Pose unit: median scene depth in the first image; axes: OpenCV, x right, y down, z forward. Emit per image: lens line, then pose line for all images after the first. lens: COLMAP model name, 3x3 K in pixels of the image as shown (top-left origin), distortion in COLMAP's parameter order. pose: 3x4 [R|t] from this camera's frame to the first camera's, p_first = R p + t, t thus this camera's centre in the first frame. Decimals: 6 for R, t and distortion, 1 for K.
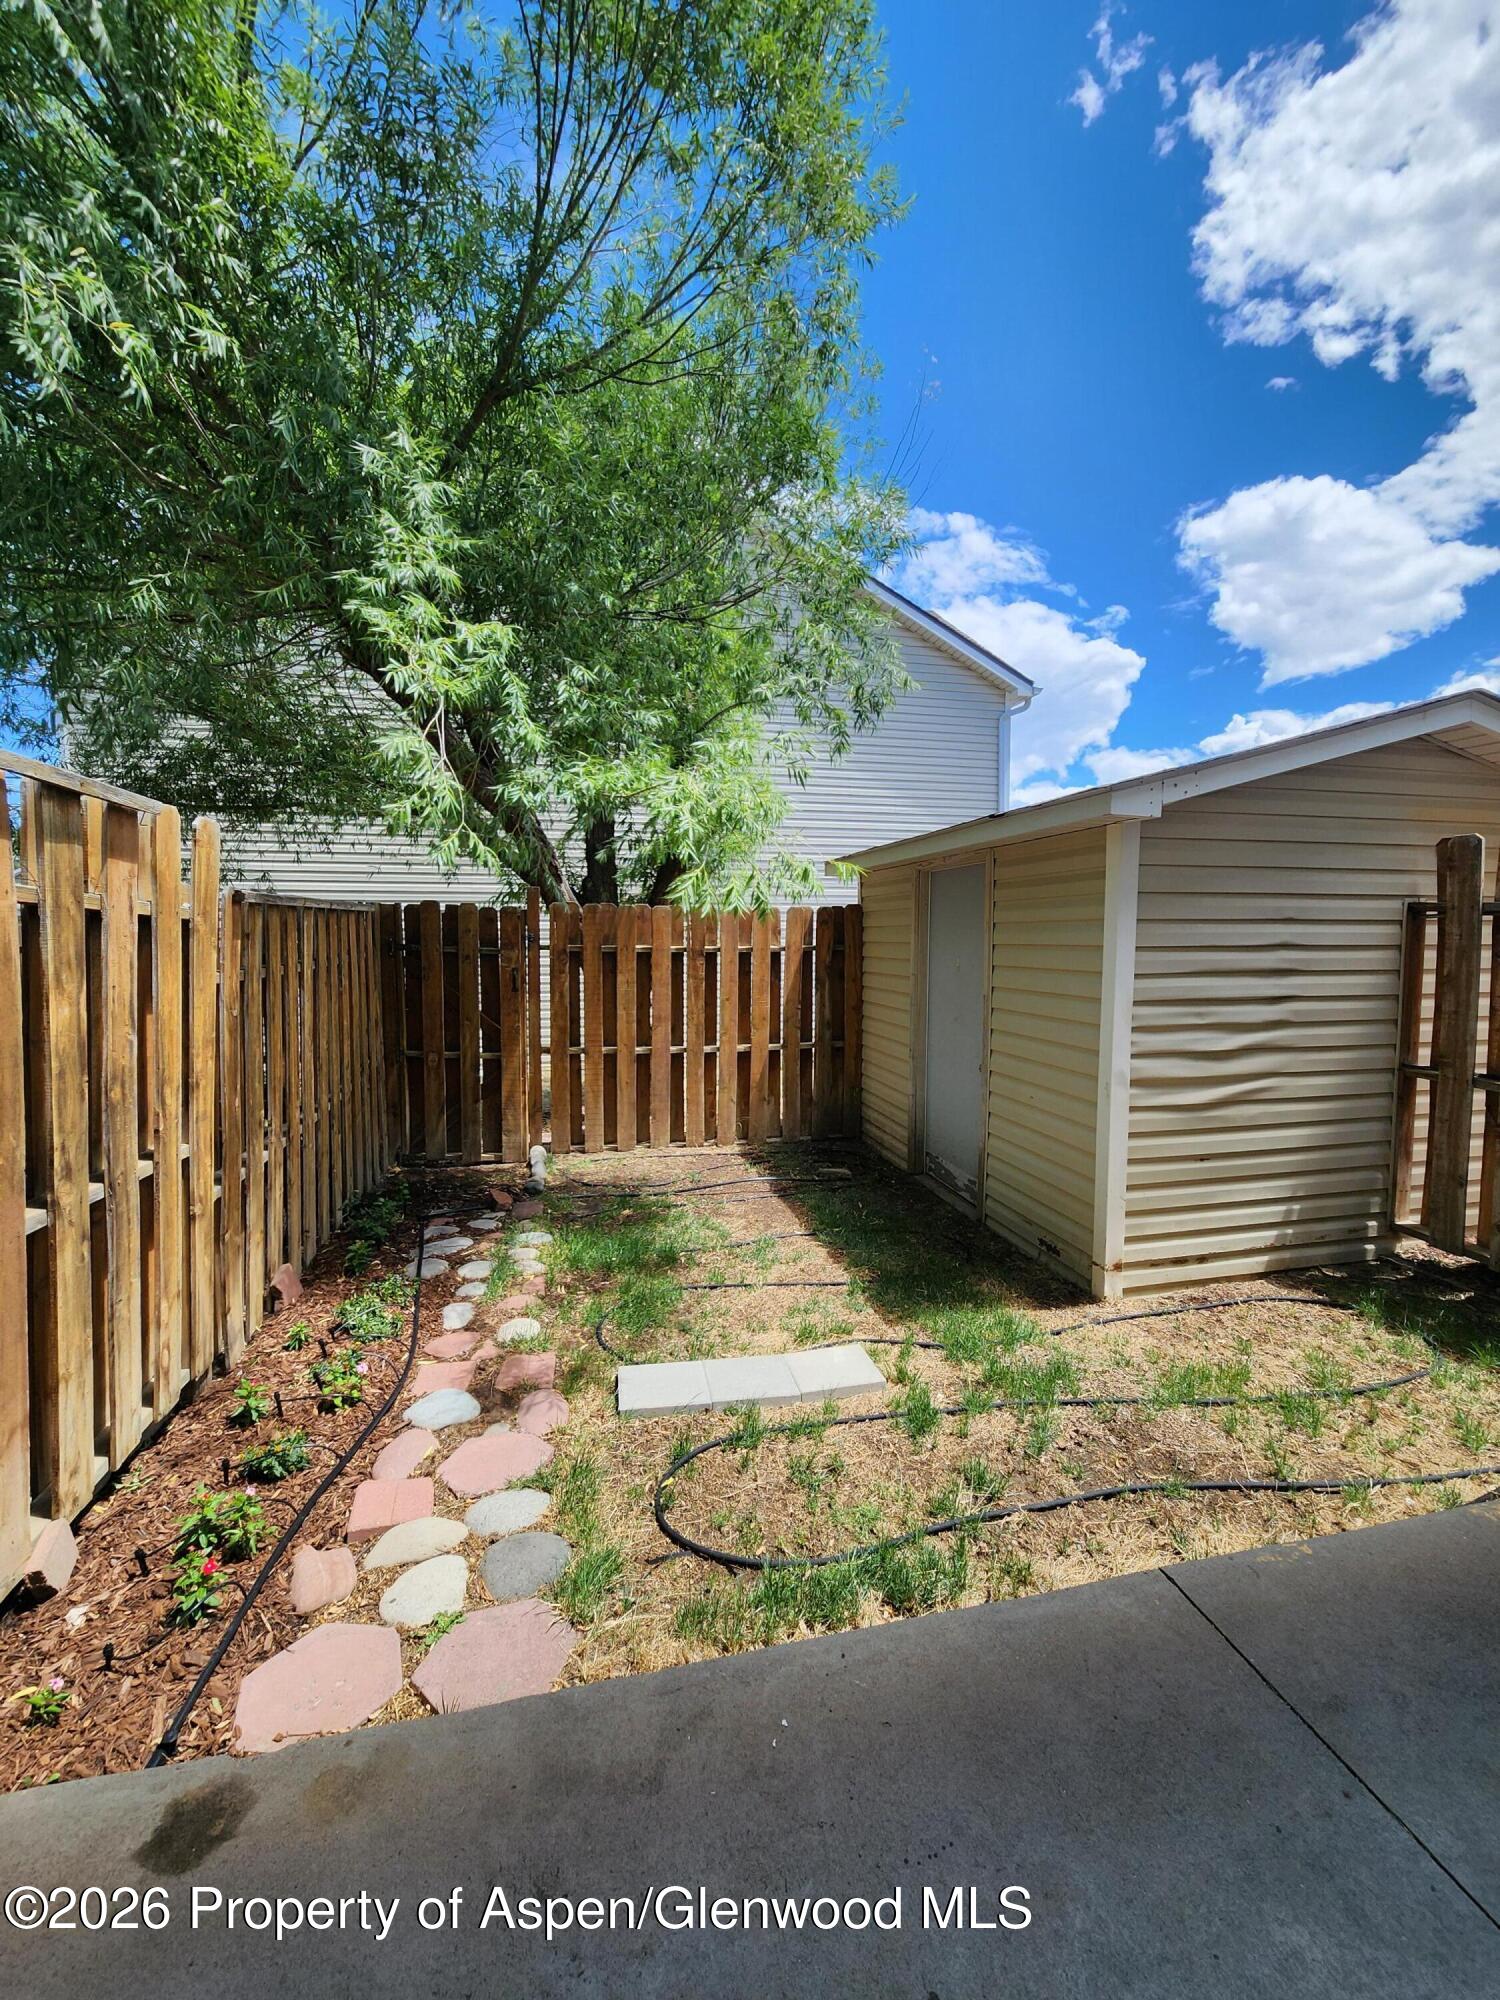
lens RADIAL K [[820.0, 0, 738.8], [0, 820.0, 991.5], [0, 0, 1]] dist [-0.016026, 0.000189]
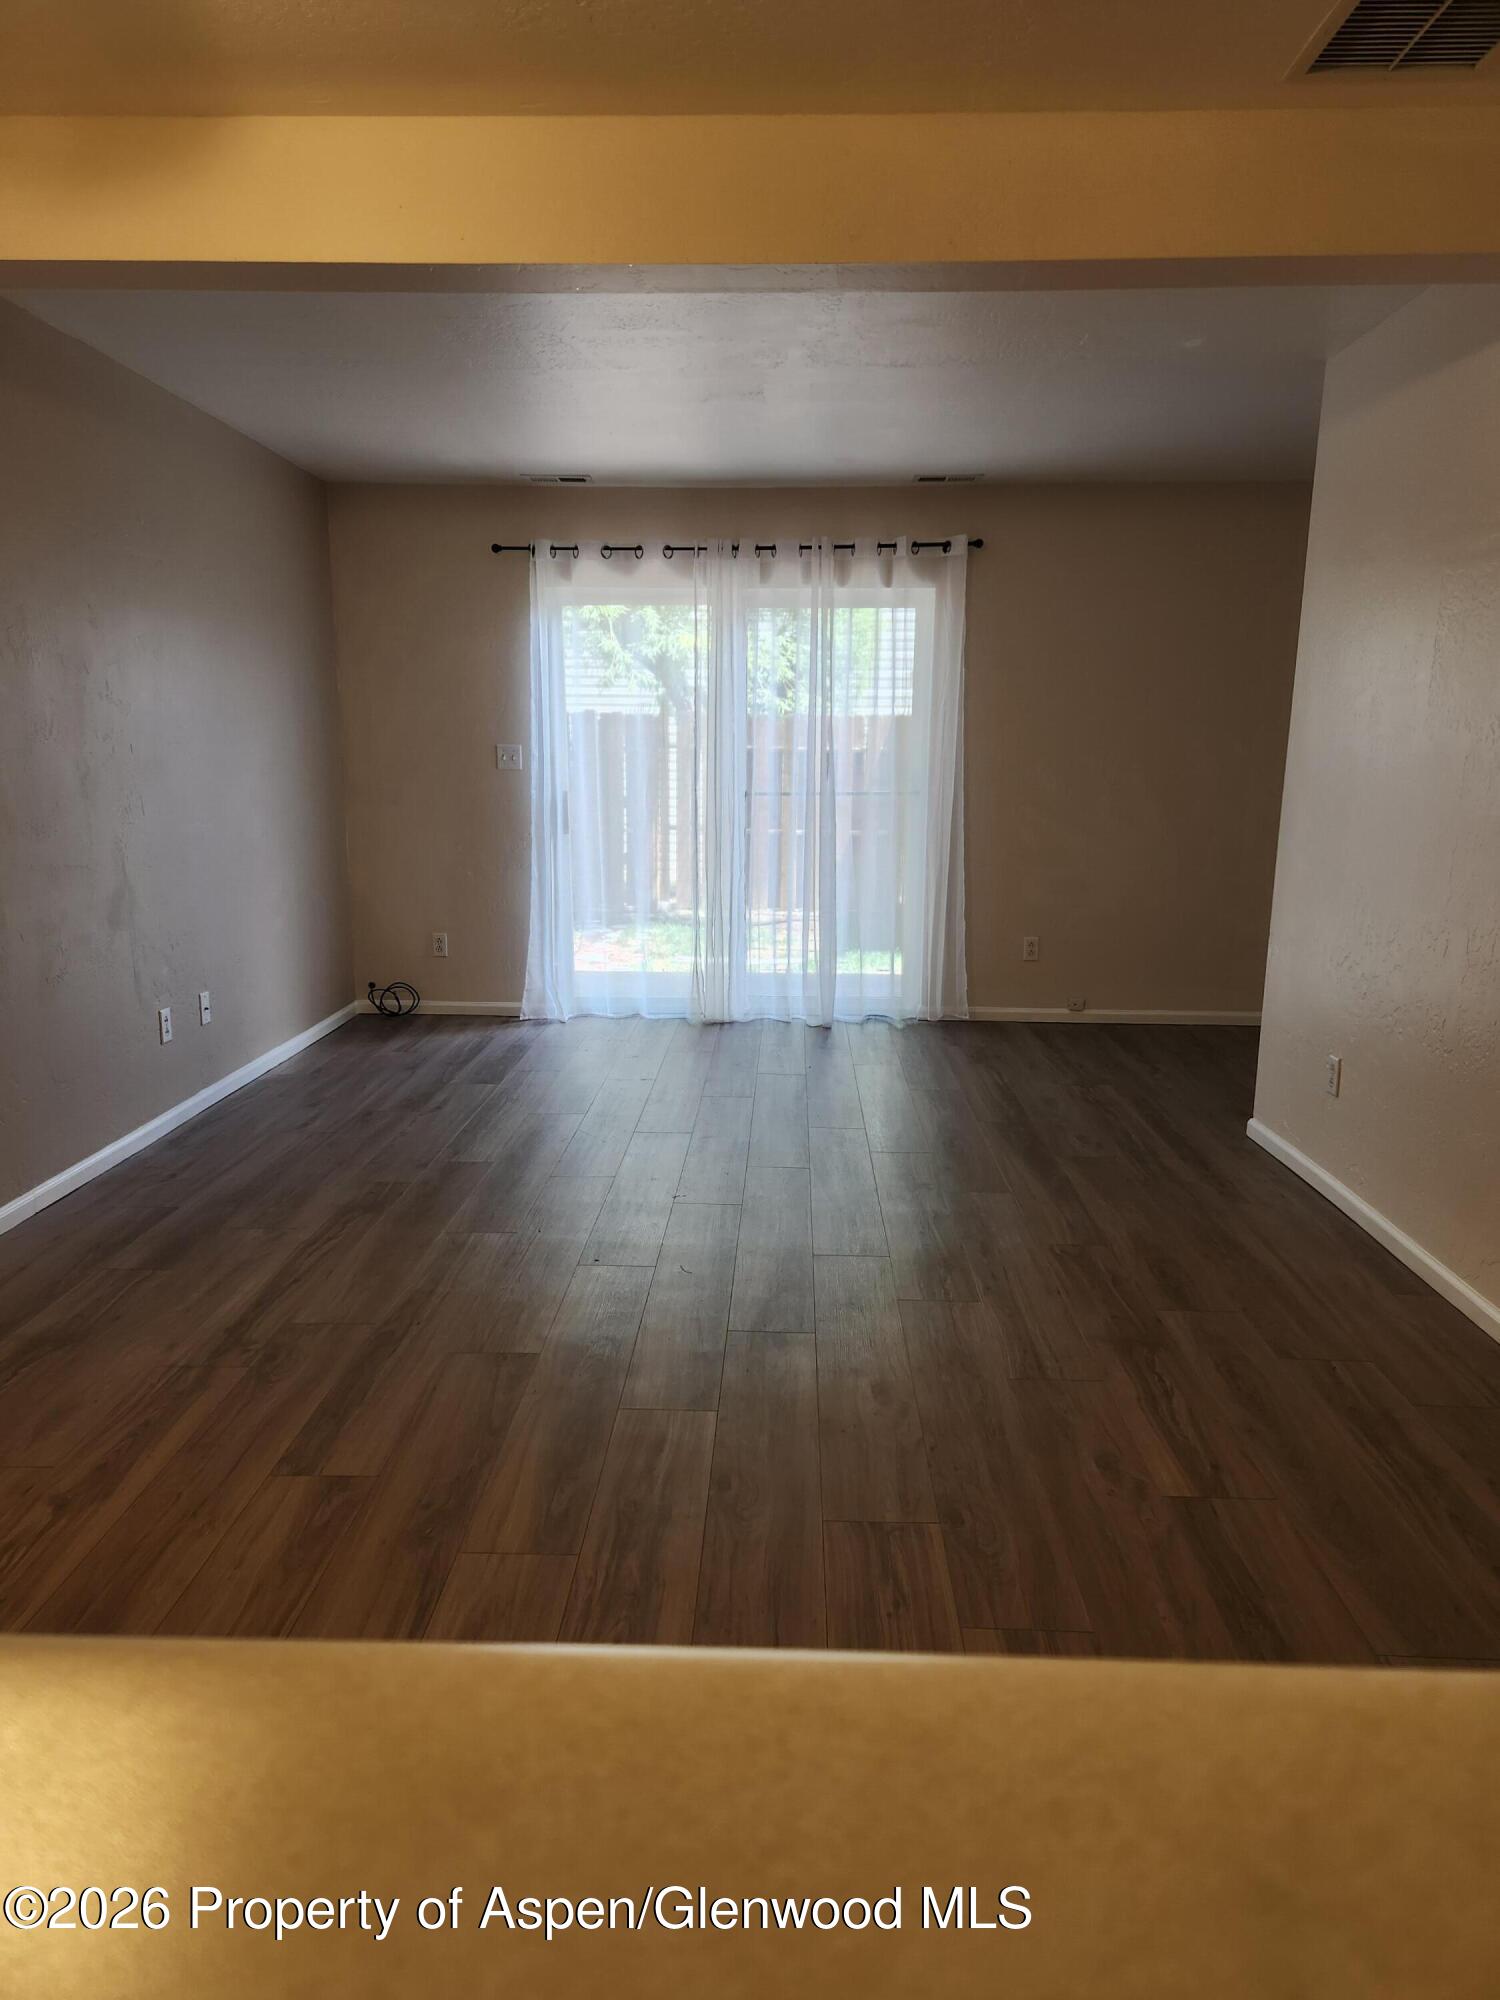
lens RADIAL K [[1339.5, 0, 750.0], [0, 1339.5, 1000.0], [0, 0, 1]] dist [0.050219, -0.002580]
pose [[0.985382, 0.036933, -0.166305, 0.237778], [-0.015234, 0.991409, 0.129905, 0.062628], [0.169674, -0.125473, 0.977480, -1.047605]]
